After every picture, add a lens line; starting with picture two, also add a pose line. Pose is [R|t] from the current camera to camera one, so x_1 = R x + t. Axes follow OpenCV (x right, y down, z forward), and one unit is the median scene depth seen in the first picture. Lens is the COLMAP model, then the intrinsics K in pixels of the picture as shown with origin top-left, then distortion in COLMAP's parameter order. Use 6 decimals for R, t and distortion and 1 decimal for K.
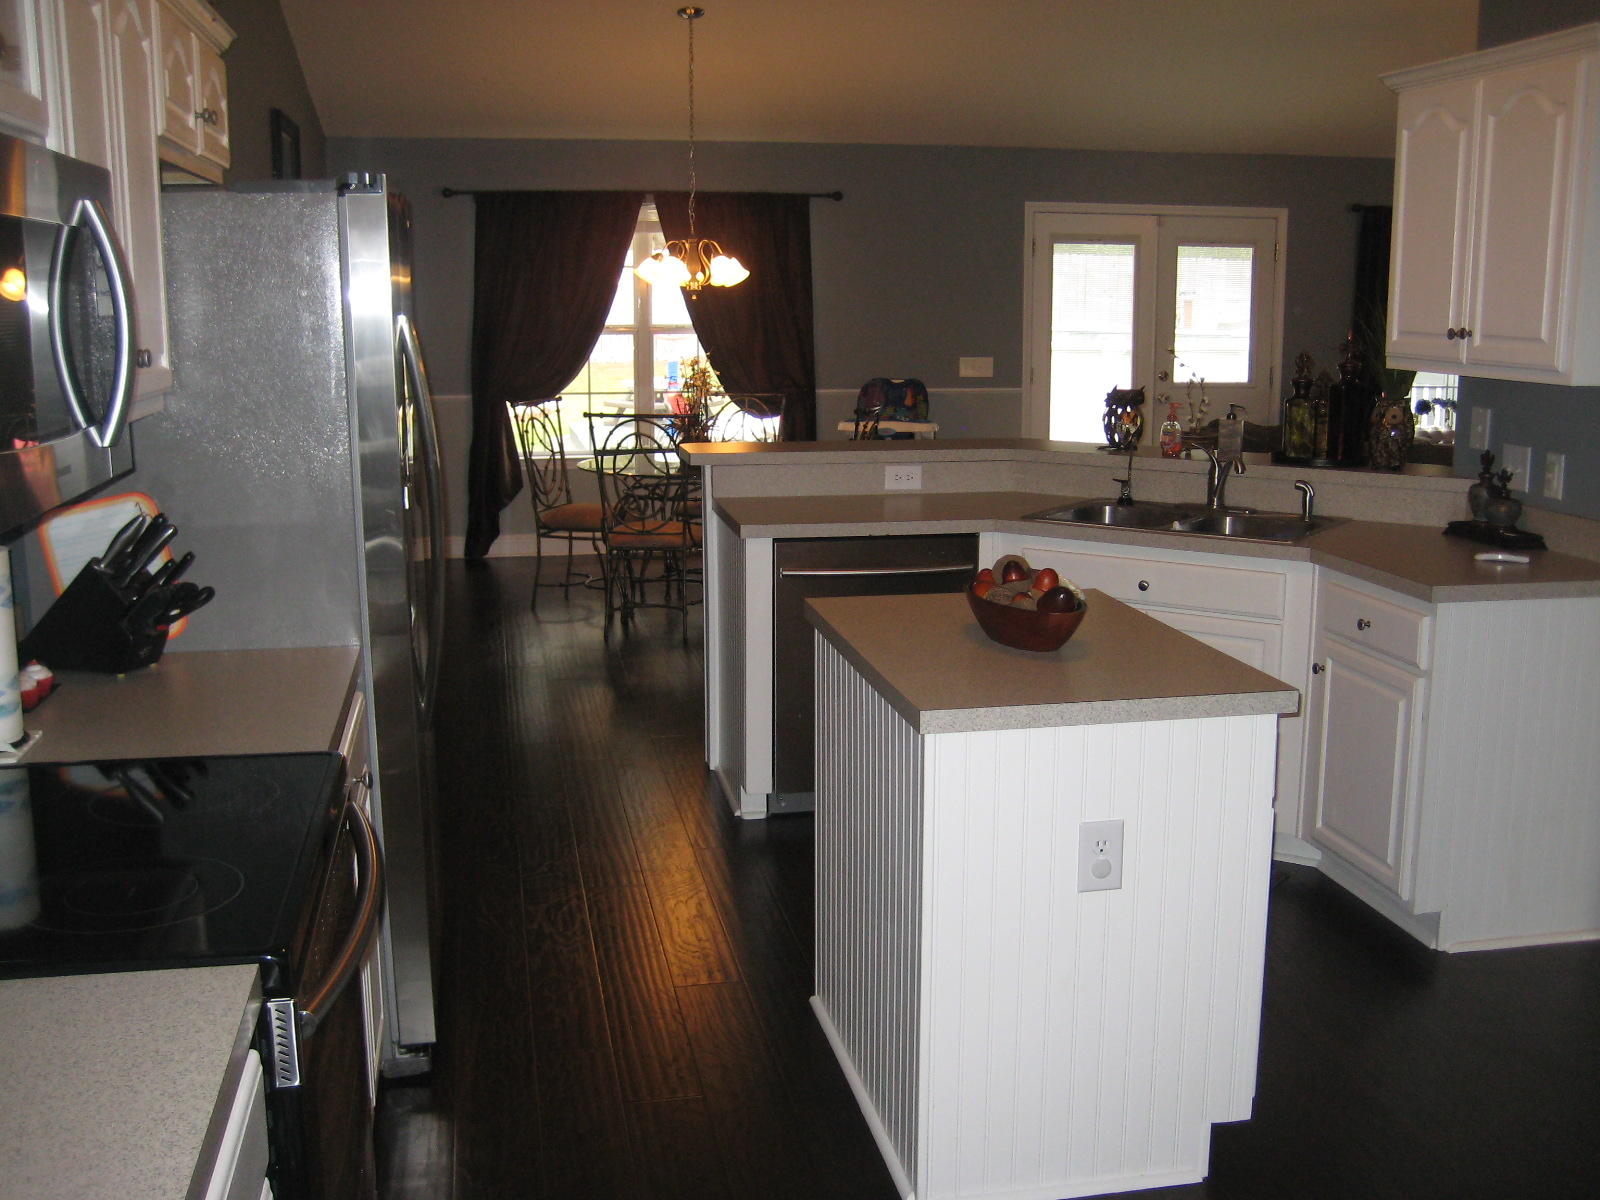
lens RADIAL K [[1630.1, 0, 799.5], [0, 1630.1, 603.0], [0, 0, 1]] dist [-0.099600, 0.000000]
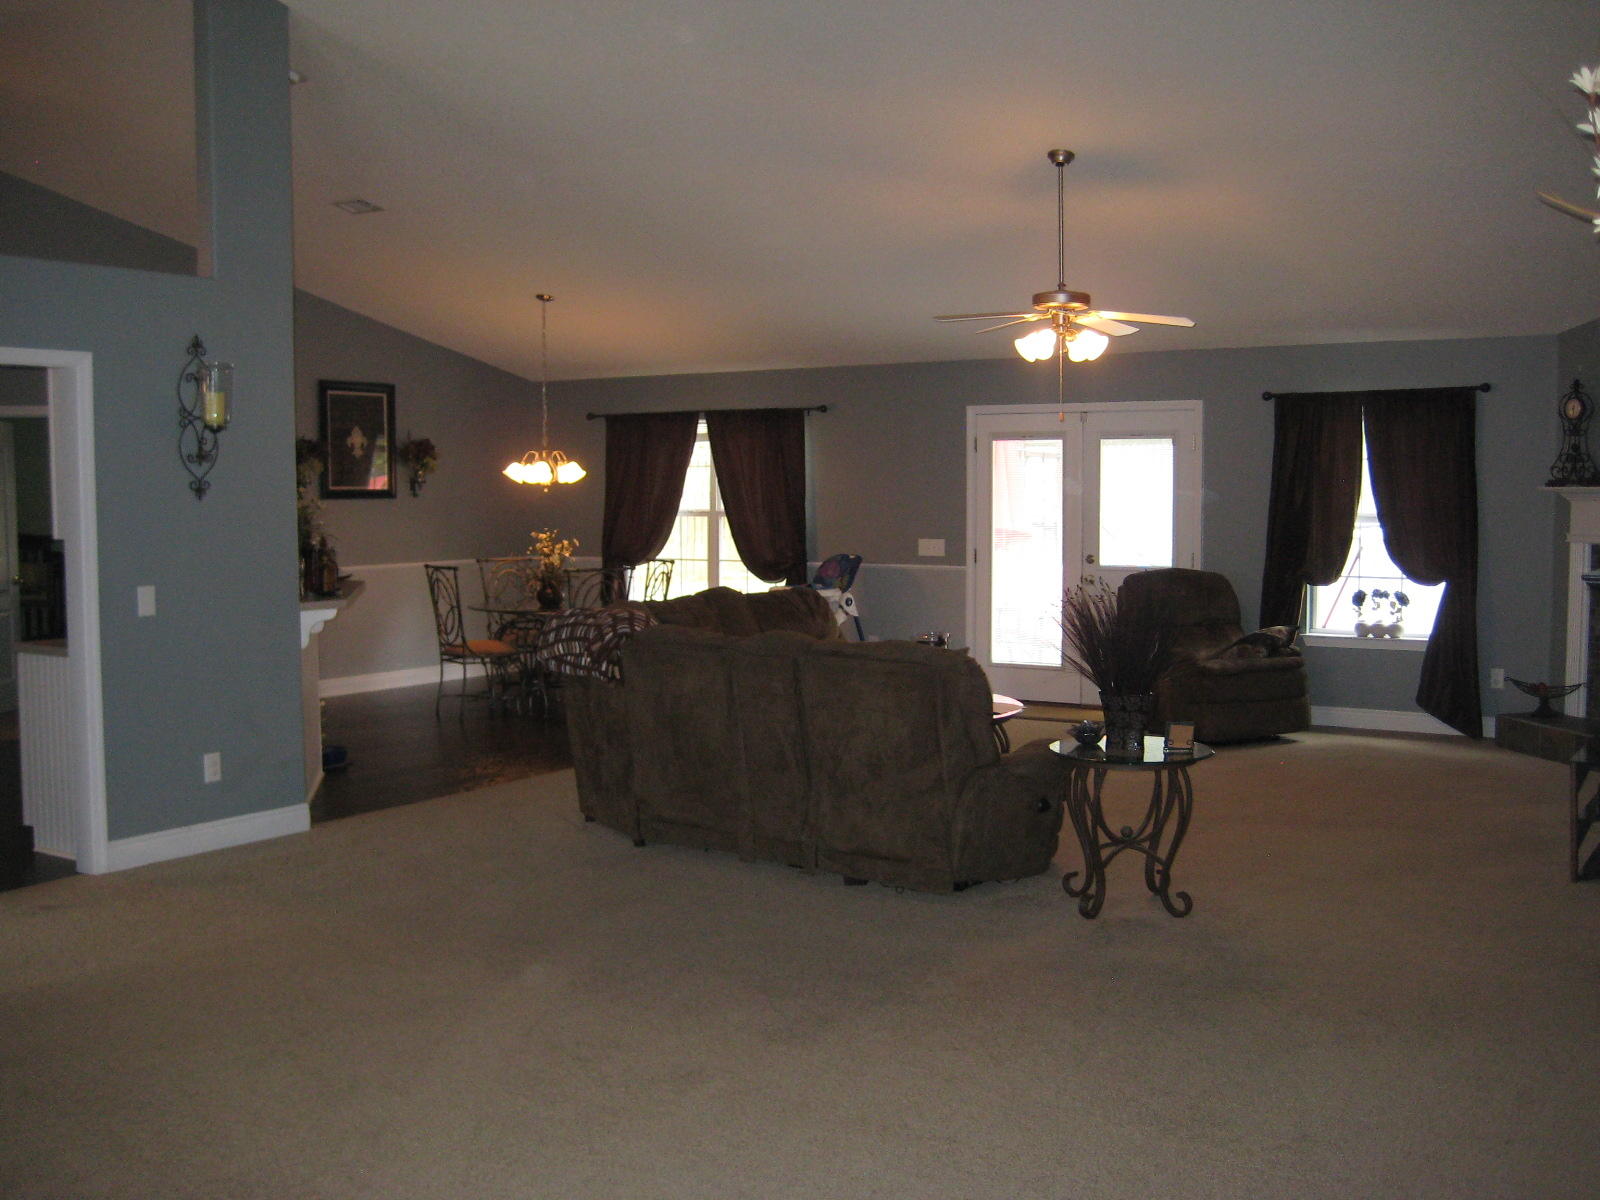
lens RADIAL K [[1630.1, 0, 801.3], [0, 1630.1, 597.6], [0, 0, 1]] dist [-0.099600, 0.000000]
pose [[0.718480, 0.044921, -0.694095, 0.869025], [-0.123898, 0.990218, -0.064165, -0.022525], [0.684423, 0.132098, 0.717018, 0.100015]]
